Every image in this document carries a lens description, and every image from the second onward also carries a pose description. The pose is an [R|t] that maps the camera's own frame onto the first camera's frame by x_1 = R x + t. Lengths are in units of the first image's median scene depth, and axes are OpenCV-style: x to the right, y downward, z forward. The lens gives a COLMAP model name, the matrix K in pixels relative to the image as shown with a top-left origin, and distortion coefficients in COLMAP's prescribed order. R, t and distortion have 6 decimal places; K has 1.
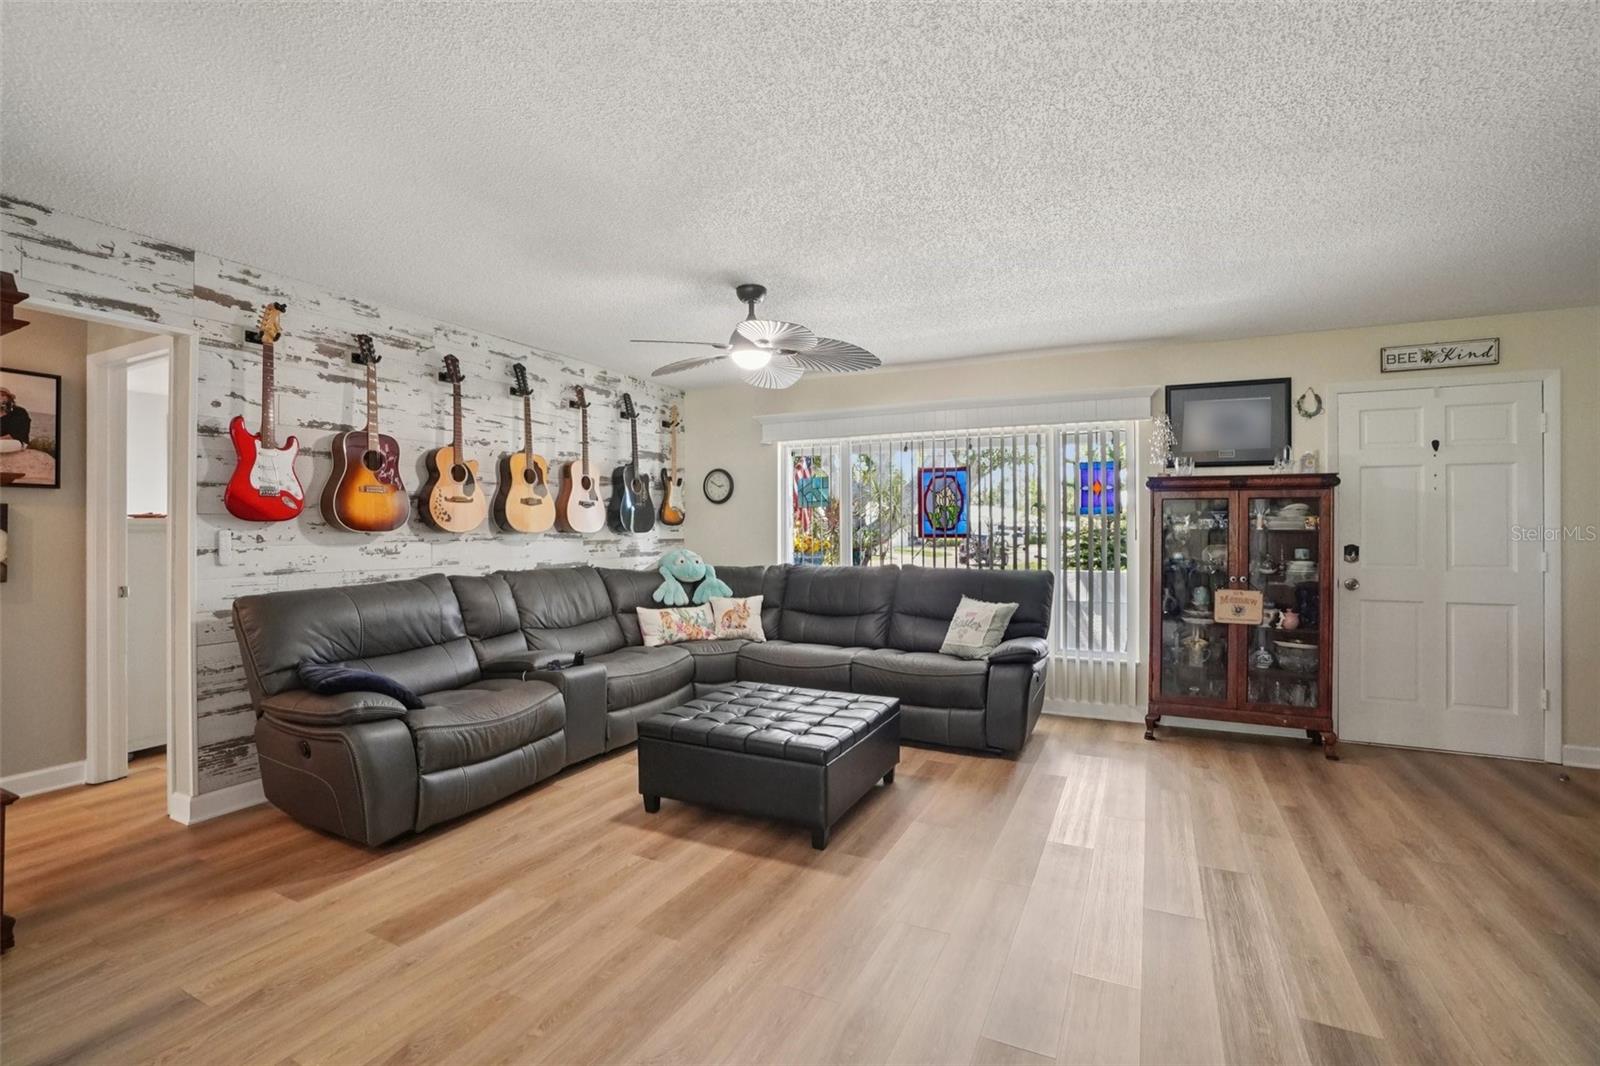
lens RADIAL K [[710.3, 0, 796.9], [0, 710.3, 529.8], [0, 0, 1]] dist [-0.058679, 0.021240]
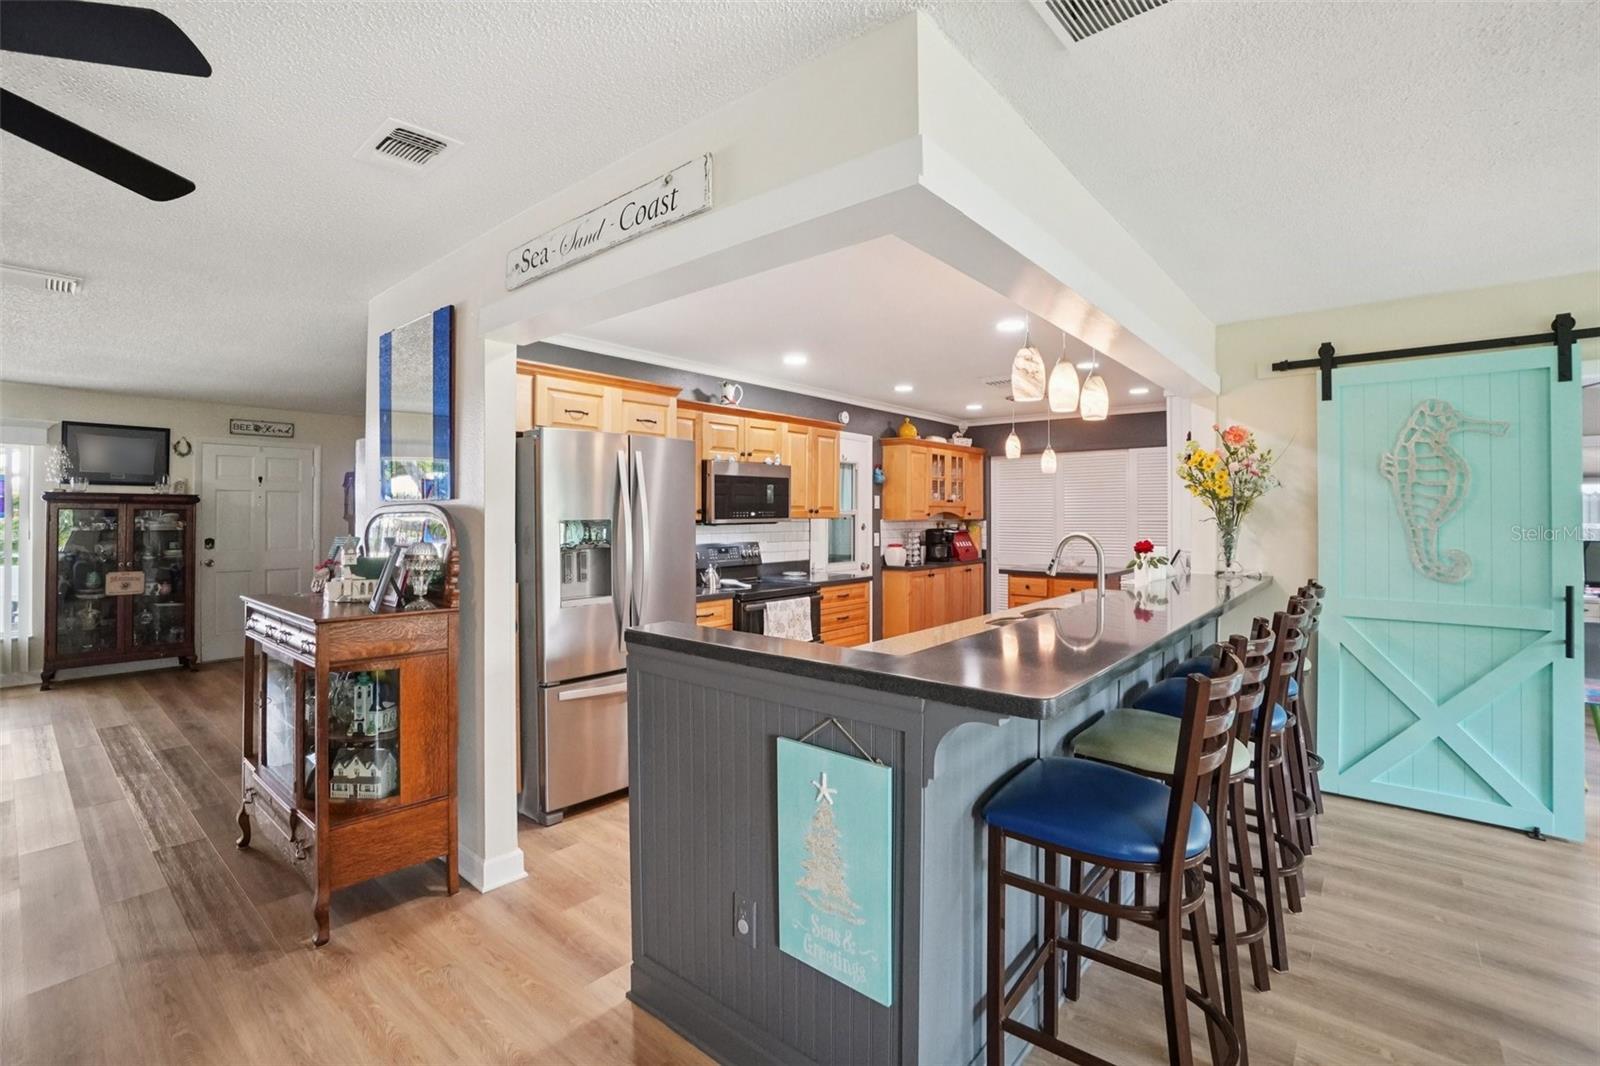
lens RADIAL K [[710.3, 0, 801.5], [0, 710.3, 507.5], [0, 0, 1]] dist [-0.058679, 0.021240]
pose [[0.236351, 0.011599, 0.971598, -0.423747], [-0.000733, 0.999931, -0.011759, -0.032471], [-0.971667, 0.002067, 0.236343, -0.713939]]
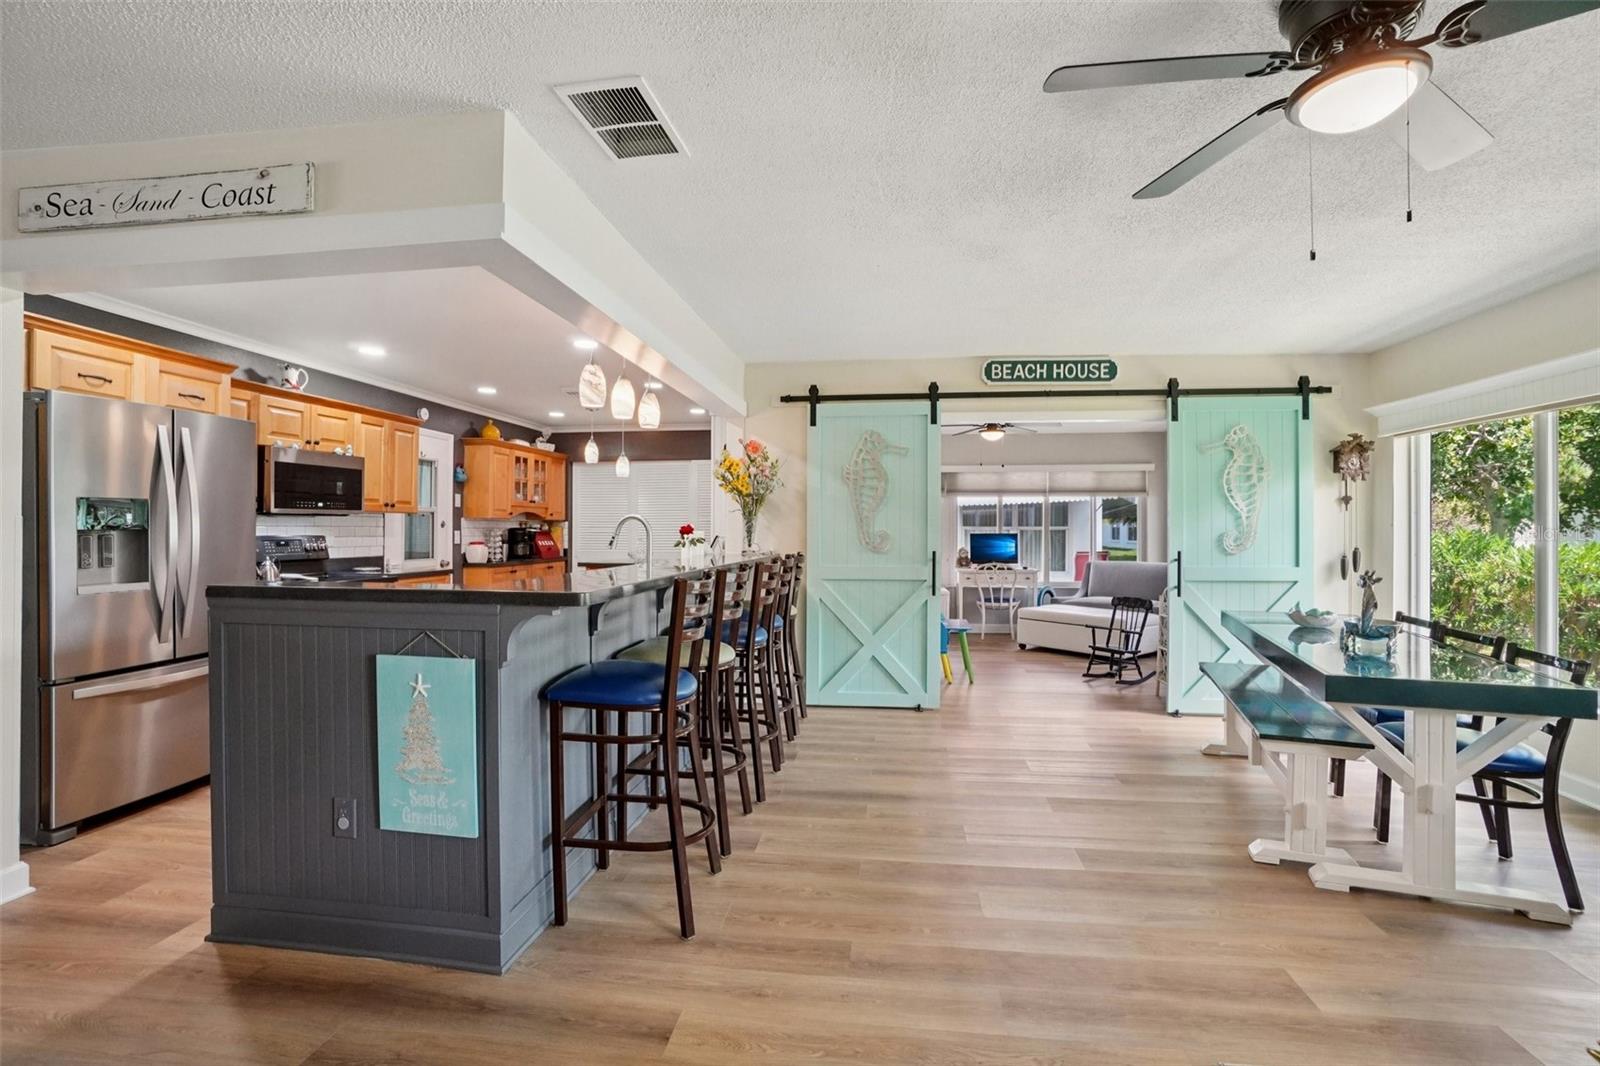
lens RADIAL K [[710.3, 0, 802.7], [0, 710.3, 525.8], [0, 0, 1]] dist [-0.058679, 0.021240]
pose [[-0.322198, 0.007889, 0.946639, -0.596109], [0.000148, 0.999966, -0.008283, 0.007013], [-0.946672, -0.002528, -0.322188, -0.731522]]
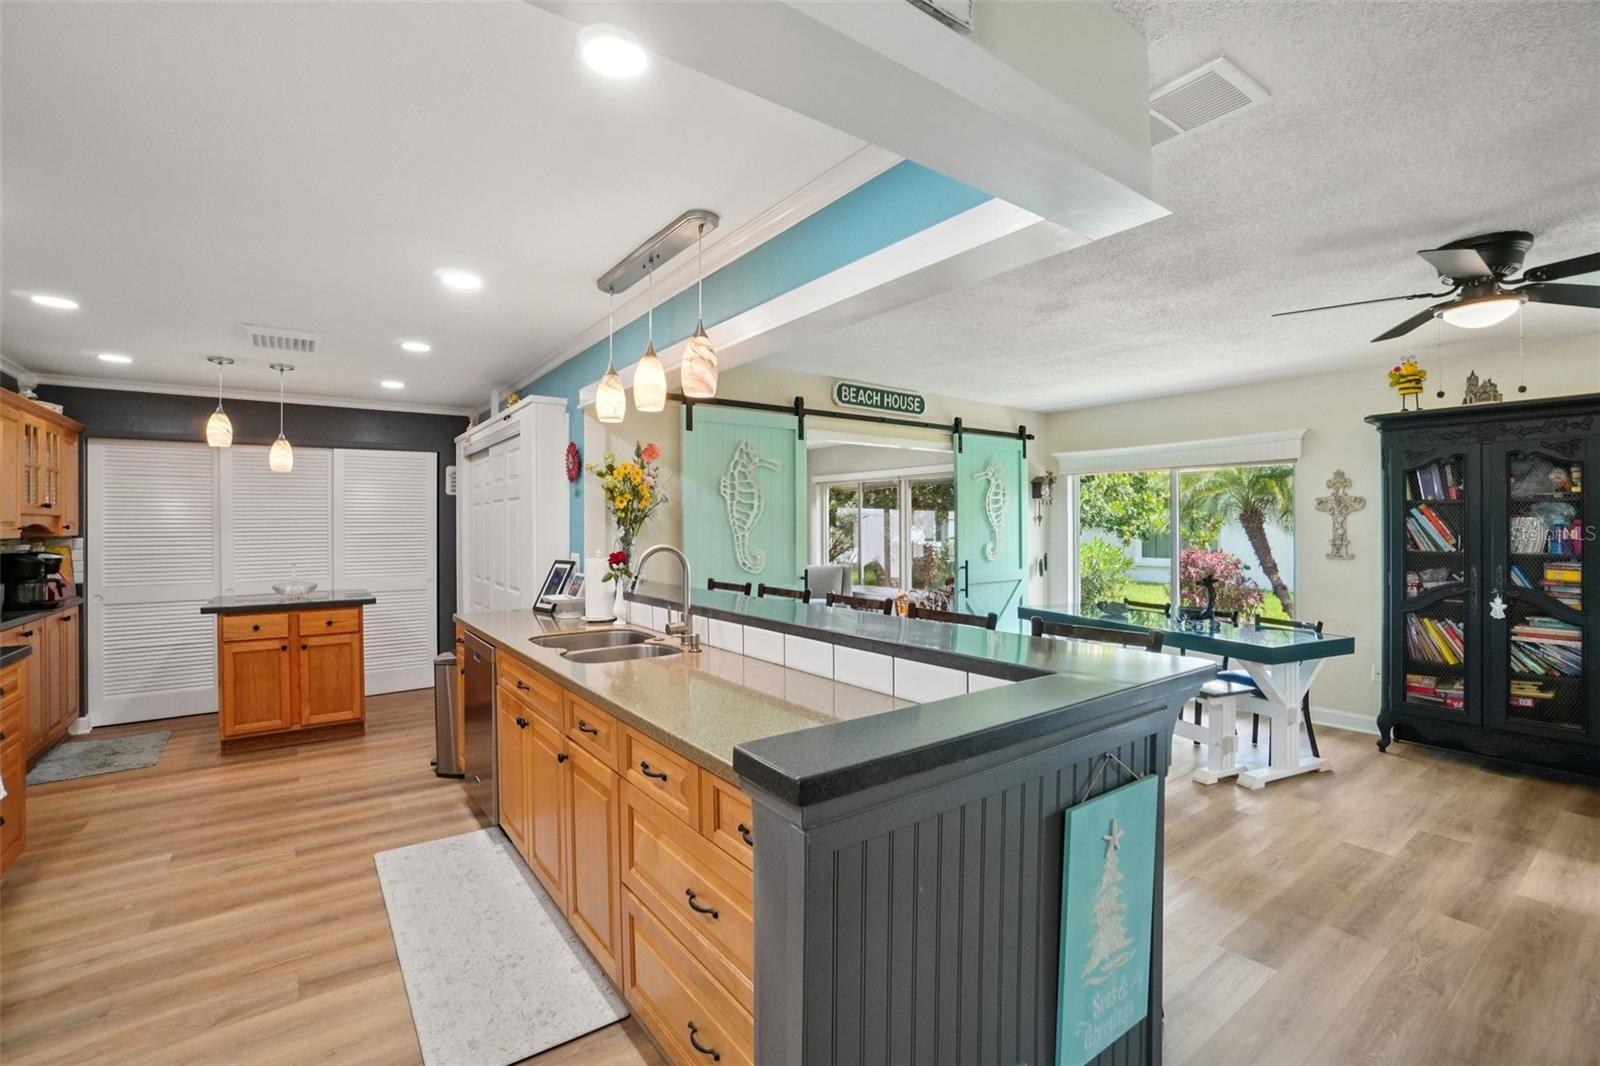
lens RADIAL K [[710.3, 0, 795.1], [0, 710.3, 520.4], [0, 0, 1]] dist [-0.058679, 0.021240]
pose [[-0.887678, 0.009128, 0.460374, -0.069323], [0.007373, 0.999957, -0.005611, -0.034036], [-0.460406, -0.001587, -0.887707, -0.275231]]
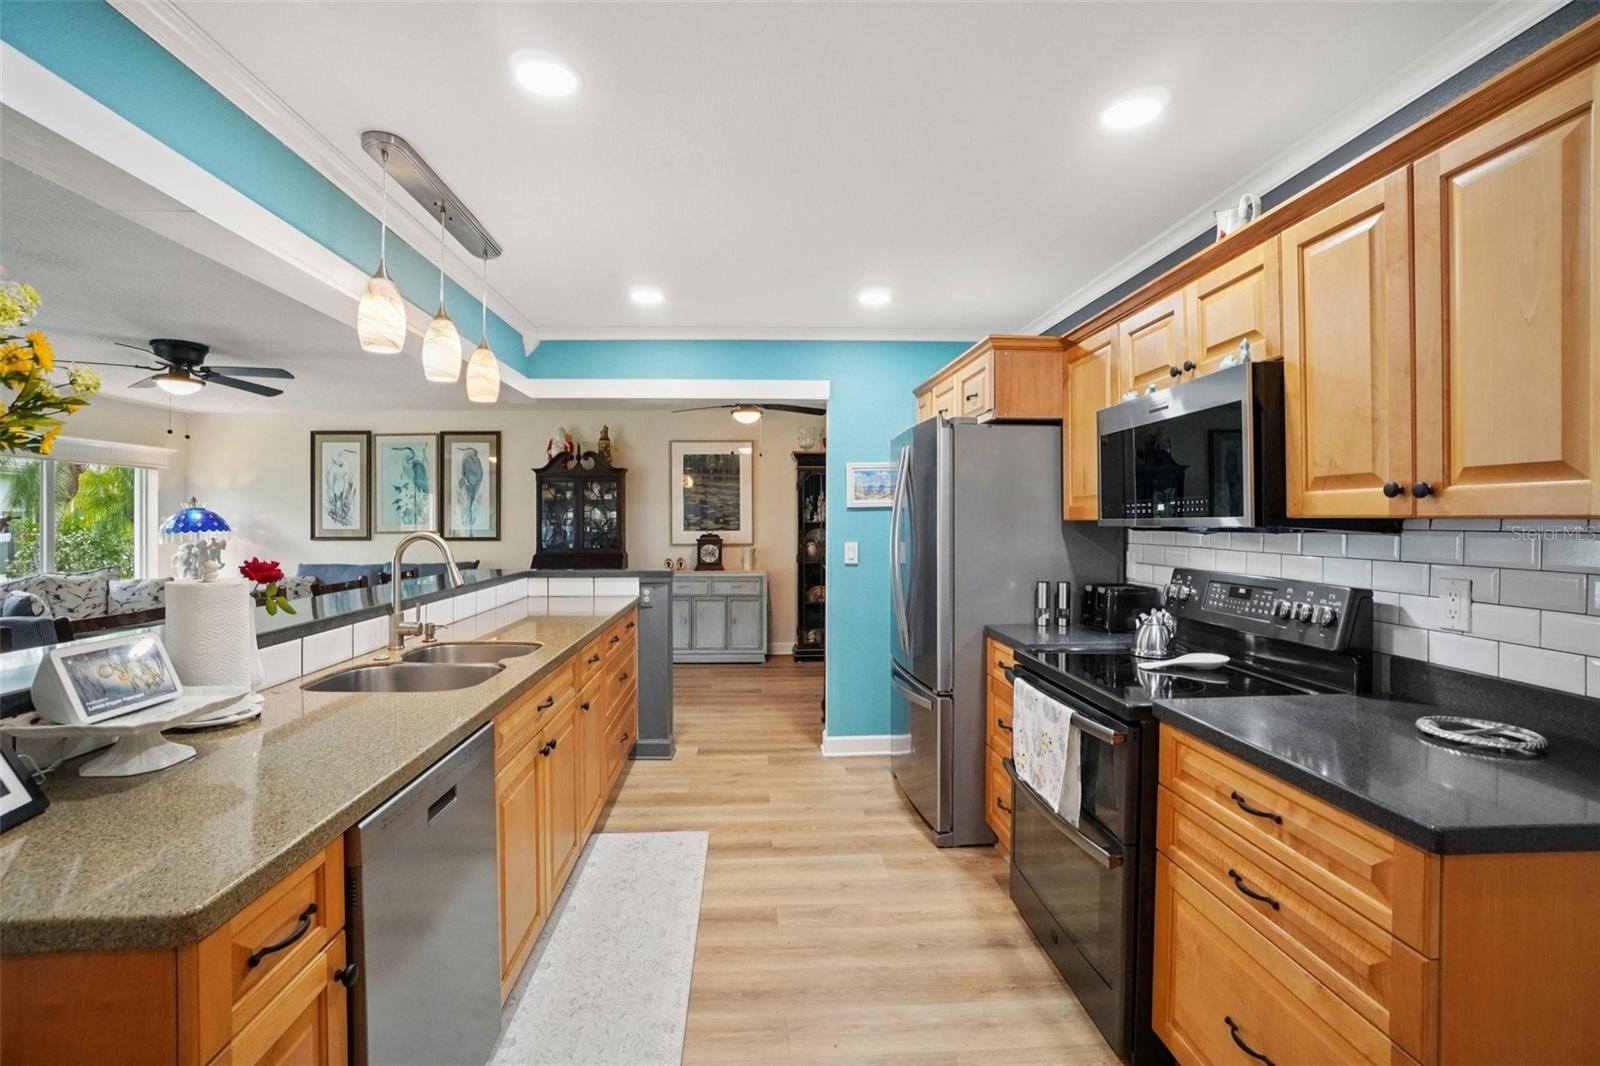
lens RADIAL K [[710.3, 0, 795.1], [0, 710.3, 523.9], [0, 0, 1]] dist [-0.058679, 0.021240]
pose [[0.500592, 0.008534, -0.865641, 1.007136], [-0.000922, 0.999956, 0.009325, -0.027859], [0.865683, -0.003870, 0.500578, -0.837774]]
